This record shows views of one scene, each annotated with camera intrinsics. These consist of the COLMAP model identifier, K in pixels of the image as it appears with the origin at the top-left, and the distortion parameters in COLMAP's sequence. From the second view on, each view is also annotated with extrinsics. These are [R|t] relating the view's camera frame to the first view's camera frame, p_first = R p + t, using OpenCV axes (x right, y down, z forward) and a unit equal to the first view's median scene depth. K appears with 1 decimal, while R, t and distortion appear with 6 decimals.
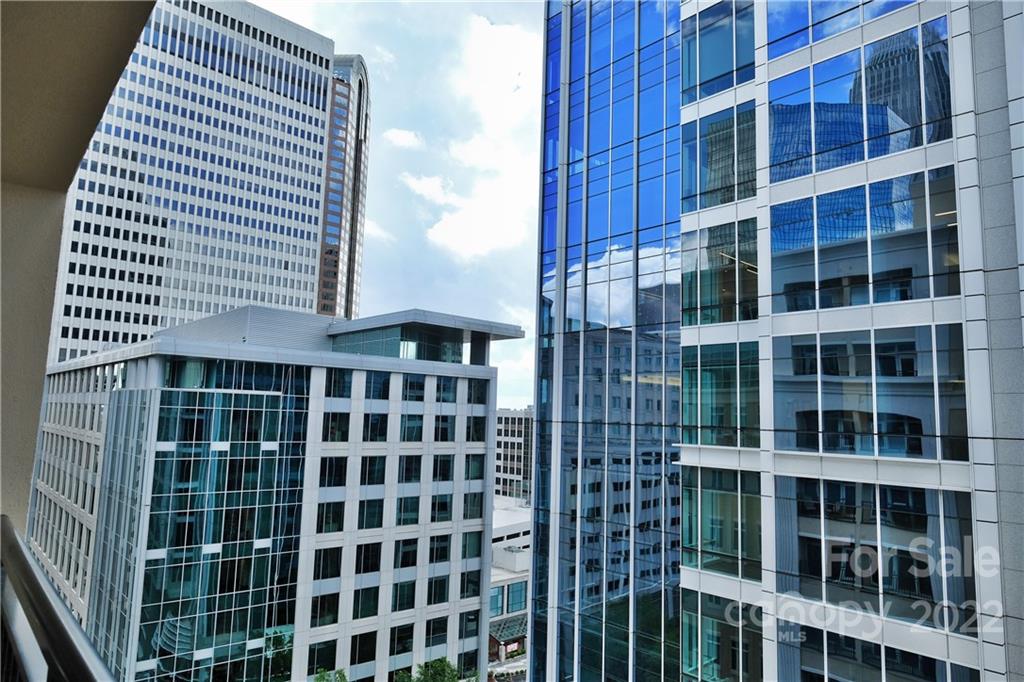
lens RADIAL K [[638.2, 0, 516.7], [0, 638.2, 344.1], [0, 0, 1]] dist [0.004892, -0.002013]
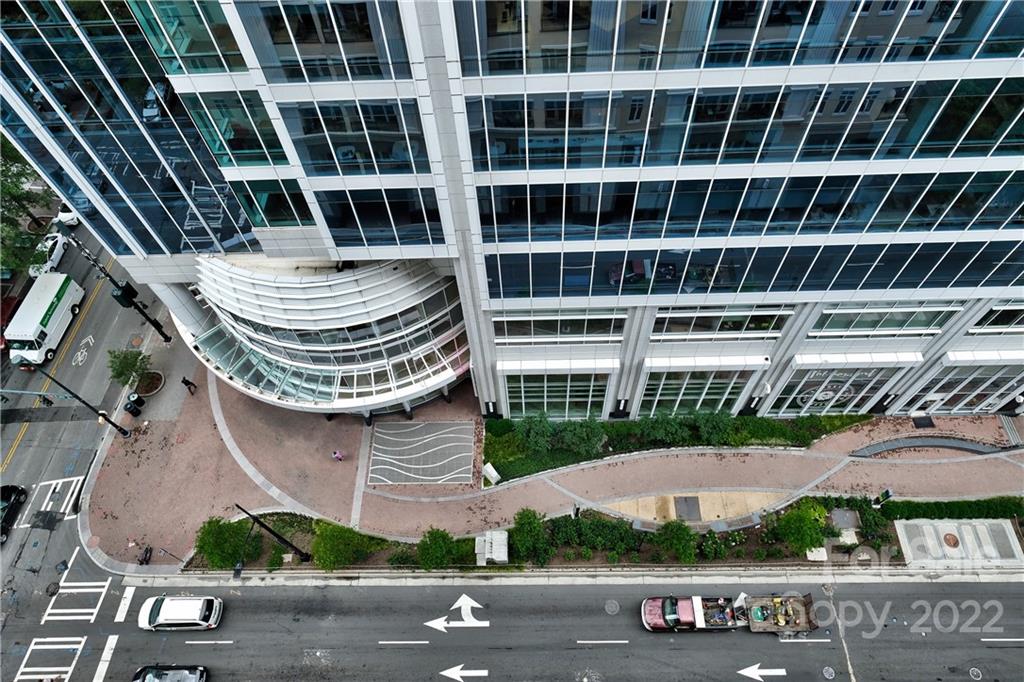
lens RADIAL K [[638.2, 0, 514.6], [0, 638.2, 344.8], [0, 0, 1]] dist [0.004892, -0.002013]
pose [[0.680082, -0.654540, 0.330251, 0.021841], [-0.022463, 0.431649, 0.901762, -0.440678], [-0.732791, -0.620691, 0.278854, 0.064172]]
